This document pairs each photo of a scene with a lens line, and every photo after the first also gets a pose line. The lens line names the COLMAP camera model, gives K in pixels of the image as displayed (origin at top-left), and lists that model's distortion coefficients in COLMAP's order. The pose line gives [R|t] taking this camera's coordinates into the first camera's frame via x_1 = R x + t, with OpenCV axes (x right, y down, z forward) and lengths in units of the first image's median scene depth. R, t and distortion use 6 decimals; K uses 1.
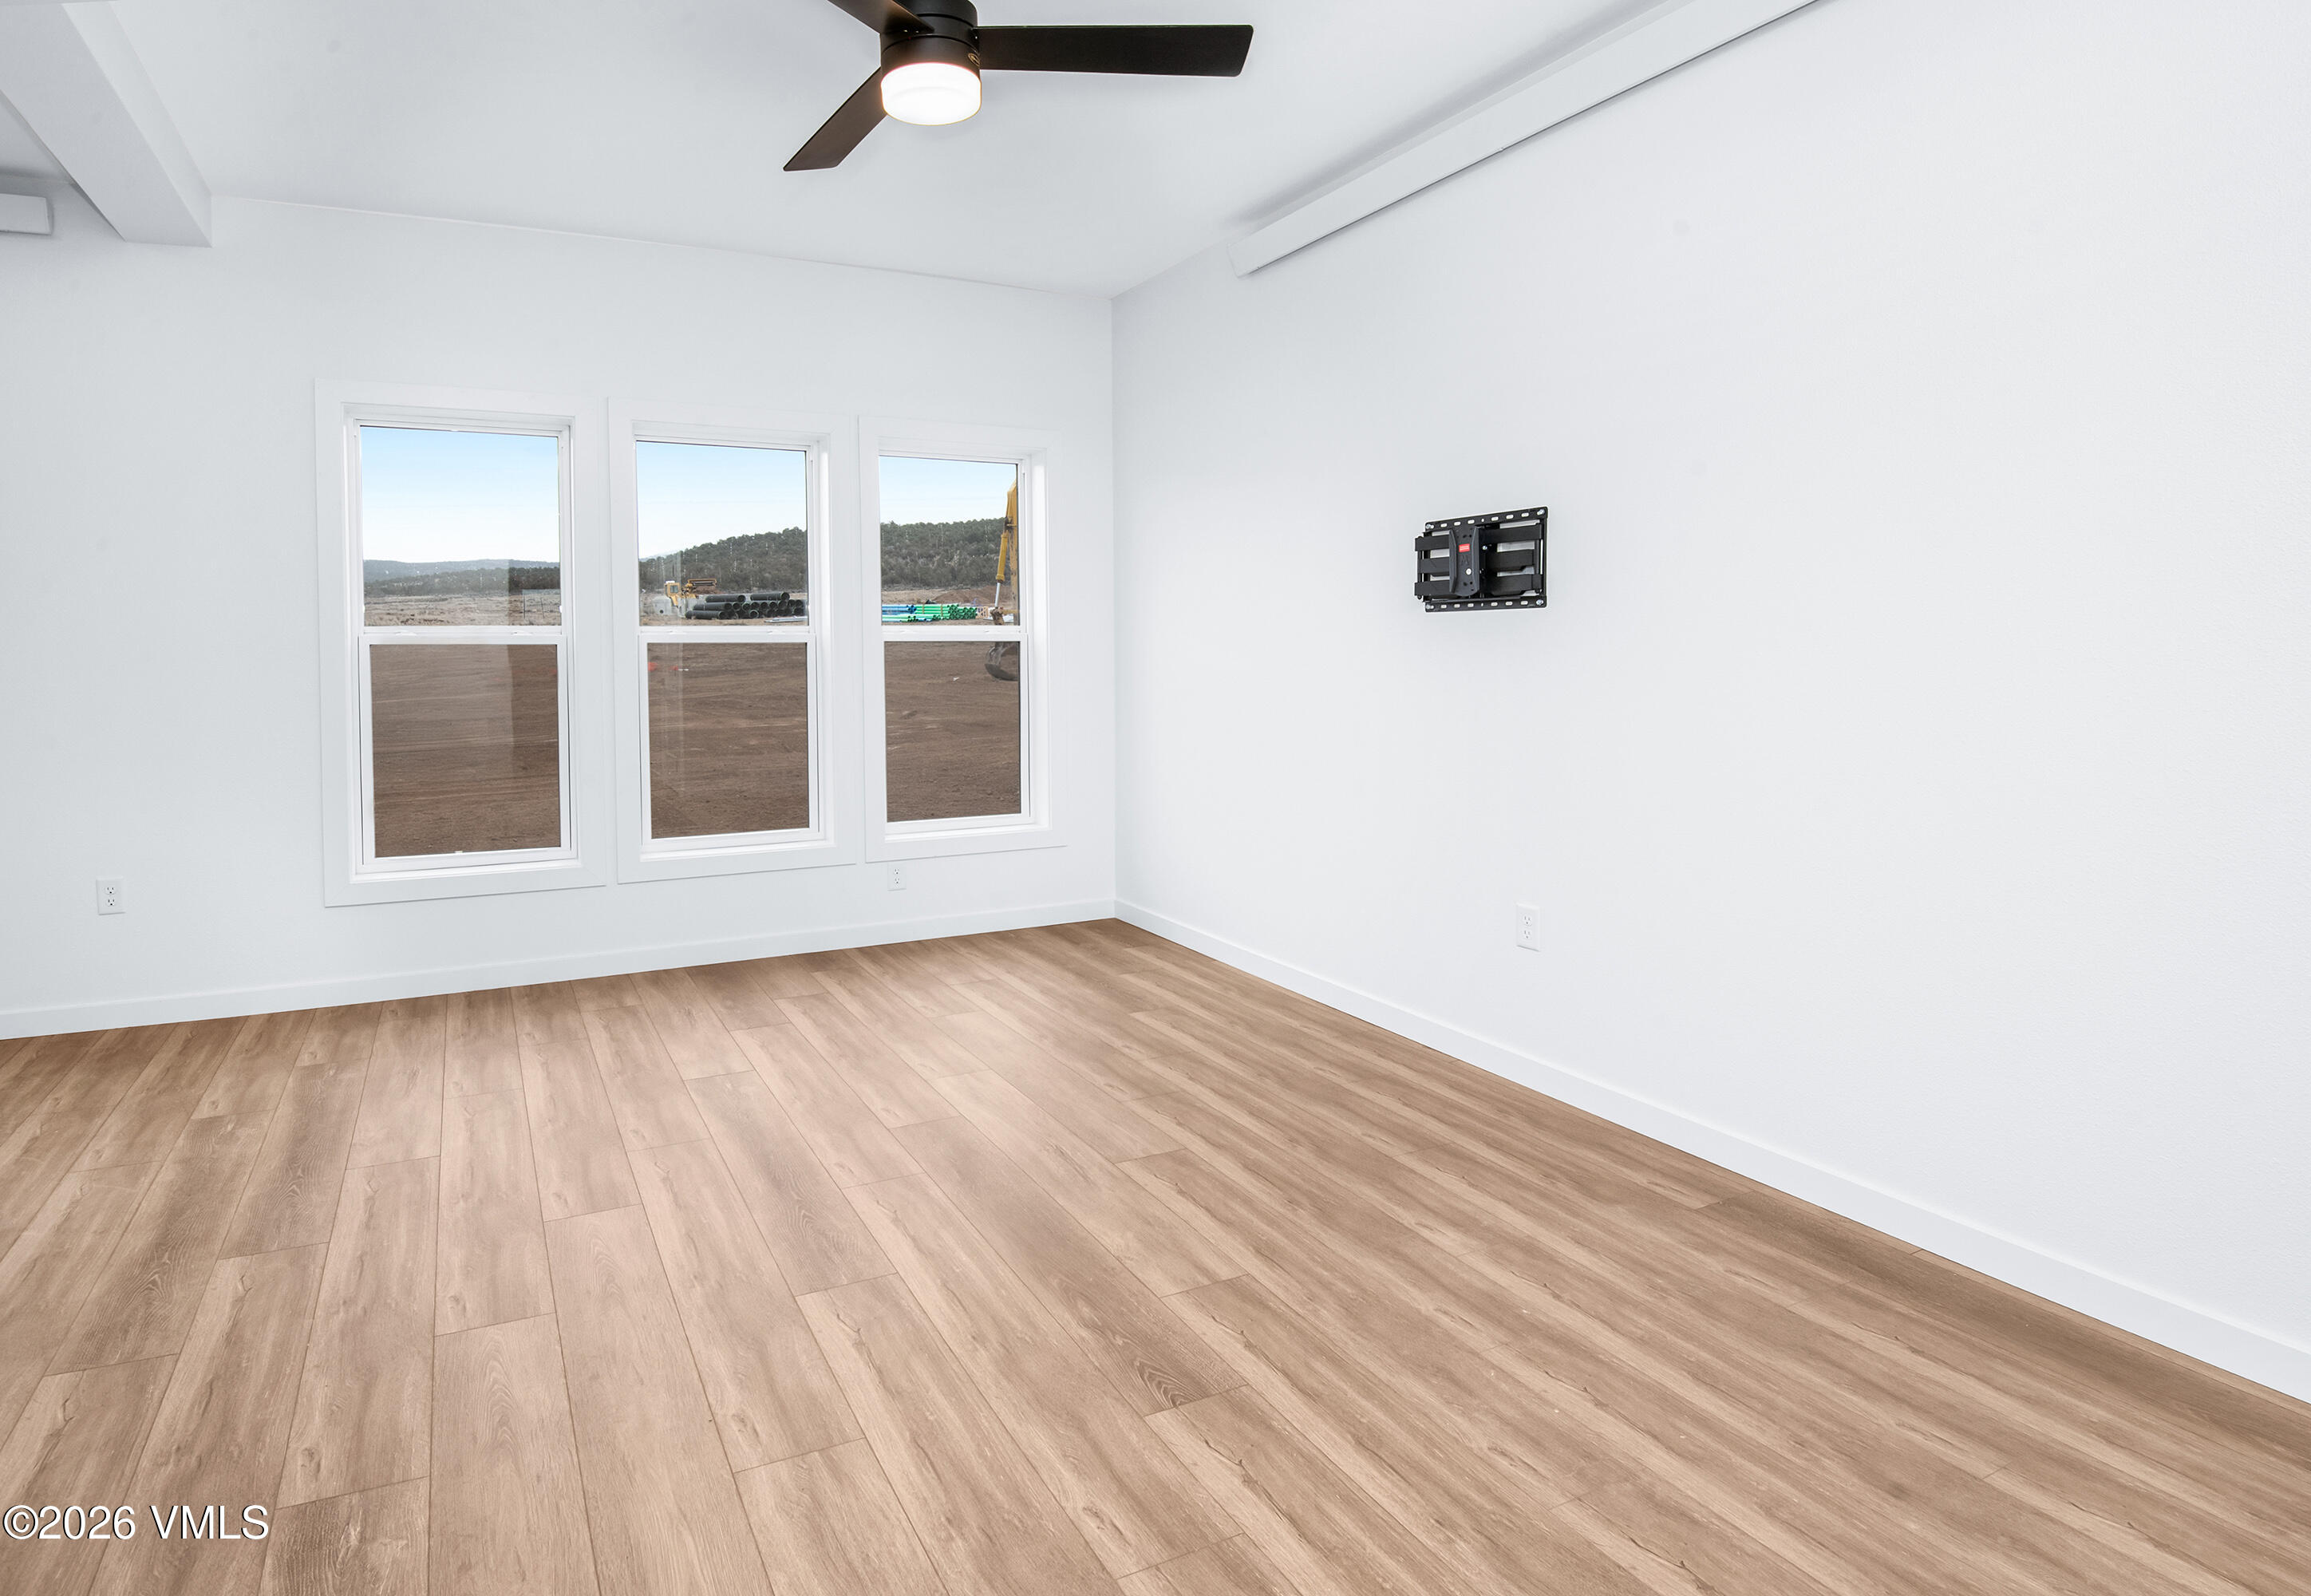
lens RADIAL K [[1191.4, 0, 1140.9], [0, 1191.4, 779.1], [0, 0, 1]] dist [-0.022849, -0.006969]
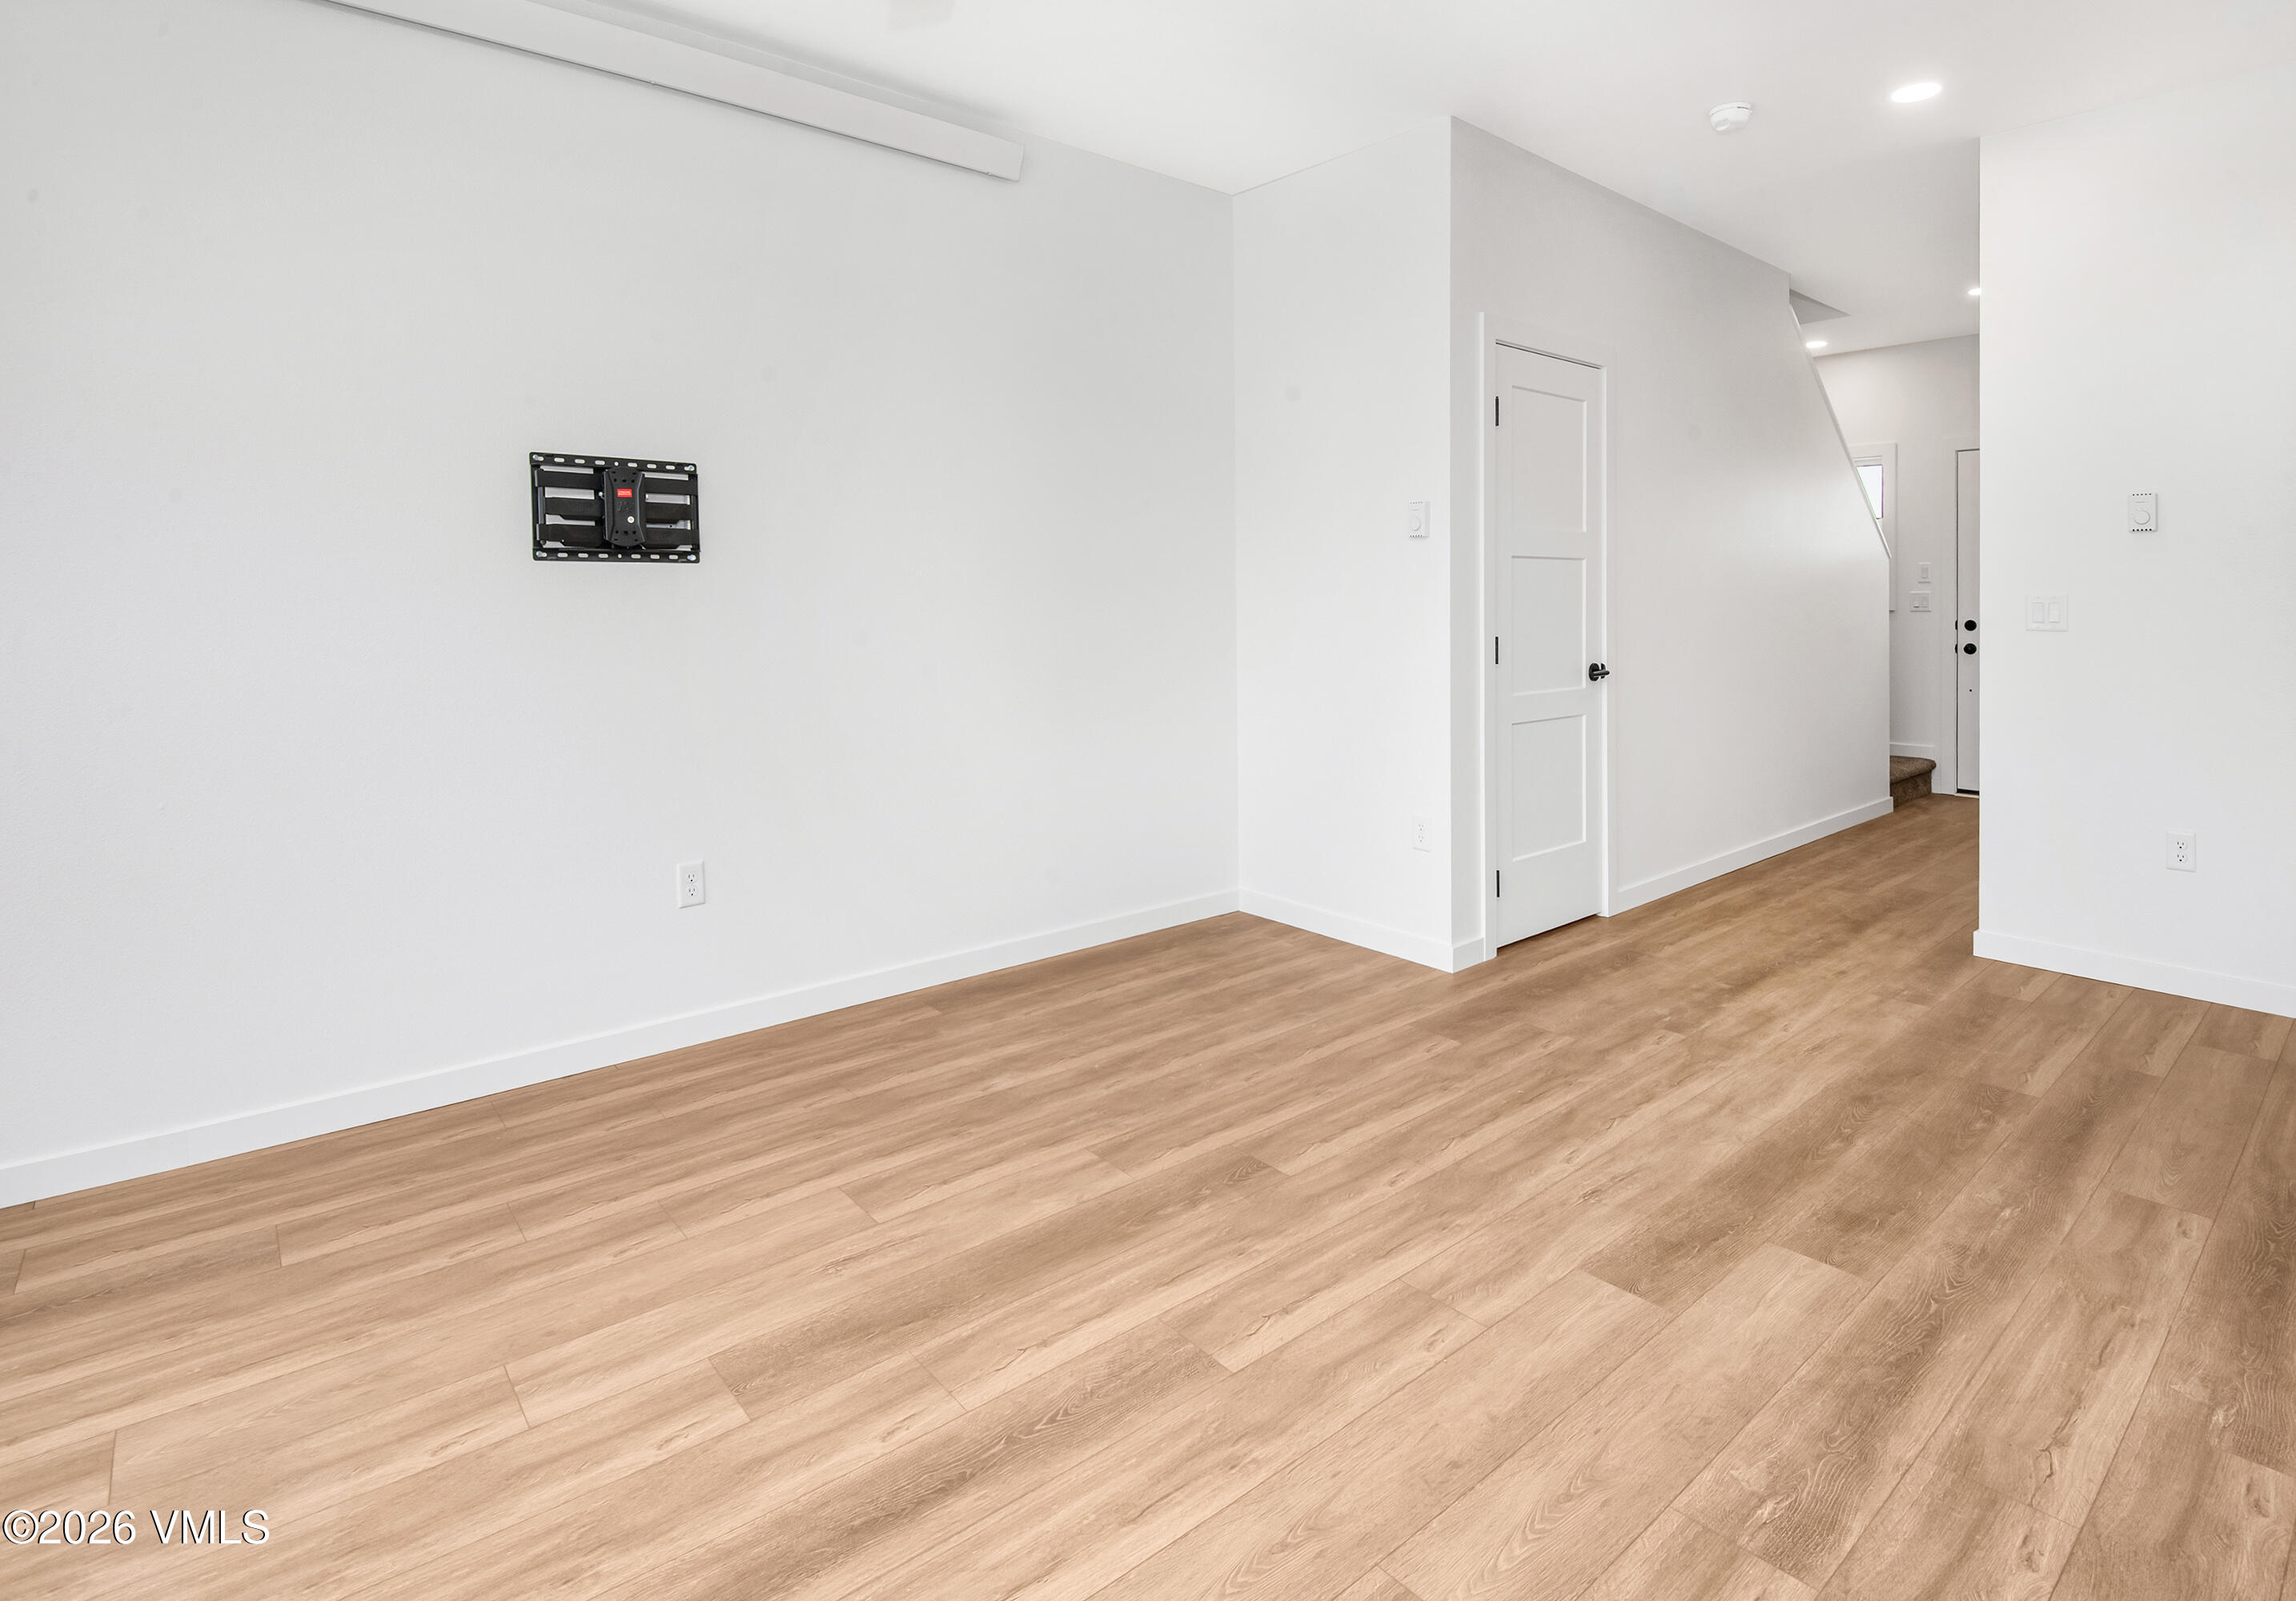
lens RADIAL K [[1183.6, 0, 1201.2], [0, 1183.6, 763.9], [0, 0, 1]] dist [-0.022849, -0.006969]
pose [[-0.253477, -0.119102, 0.959981, -0.956780], [0.110693, 0.982301, 0.151099, -0.102199], [-0.960987, 0.144564, -0.235807, 1.076642]]
